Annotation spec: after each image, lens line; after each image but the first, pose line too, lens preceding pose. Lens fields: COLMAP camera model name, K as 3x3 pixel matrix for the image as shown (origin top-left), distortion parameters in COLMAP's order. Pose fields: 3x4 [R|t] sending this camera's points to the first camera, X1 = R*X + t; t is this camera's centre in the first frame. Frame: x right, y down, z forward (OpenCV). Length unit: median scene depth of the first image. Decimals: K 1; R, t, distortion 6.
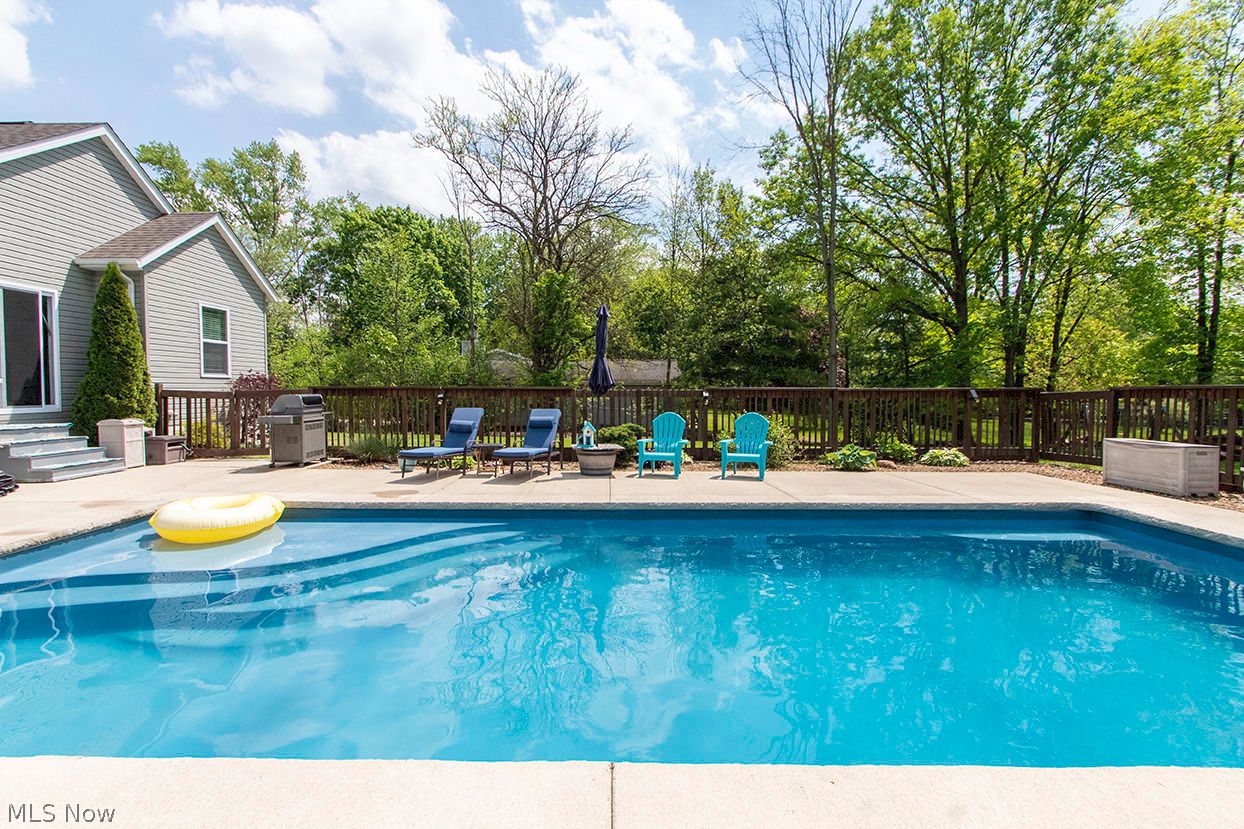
lens RADIAL K [[599.0, 0, 618.1], [0, 599.0, 405.9], [0, 0, 1]] dist [0.002381, 0.002562]
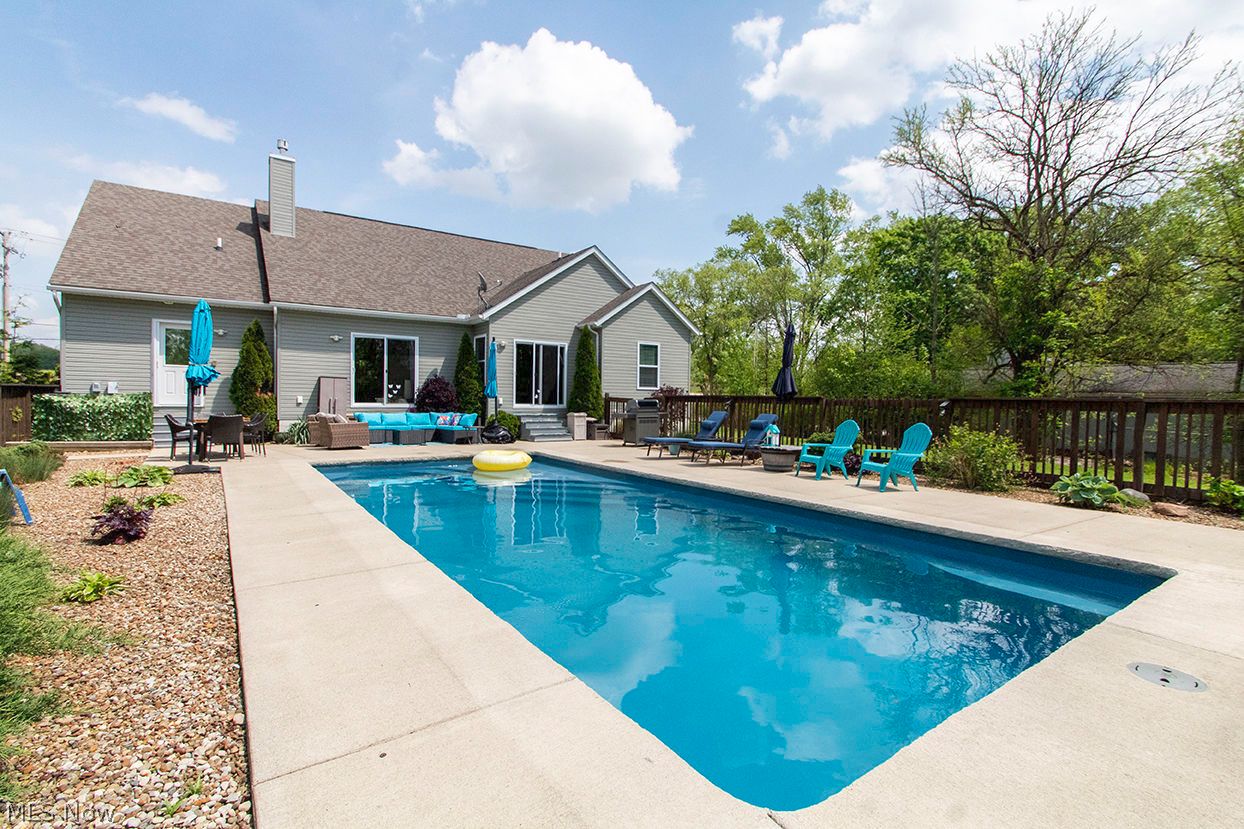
lens RADIAL K [[599.0, 0, 613.1], [0, 599.0, 400.2], [0, 0, 1]] dist [0.002381, 0.002562]
pose [[0.559977, 0.010037, -0.828447, 0.631972], [-0.031864, 0.999448, -0.009430, -0.001813], [0.827895, 0.031678, 0.559988, 0.071461]]
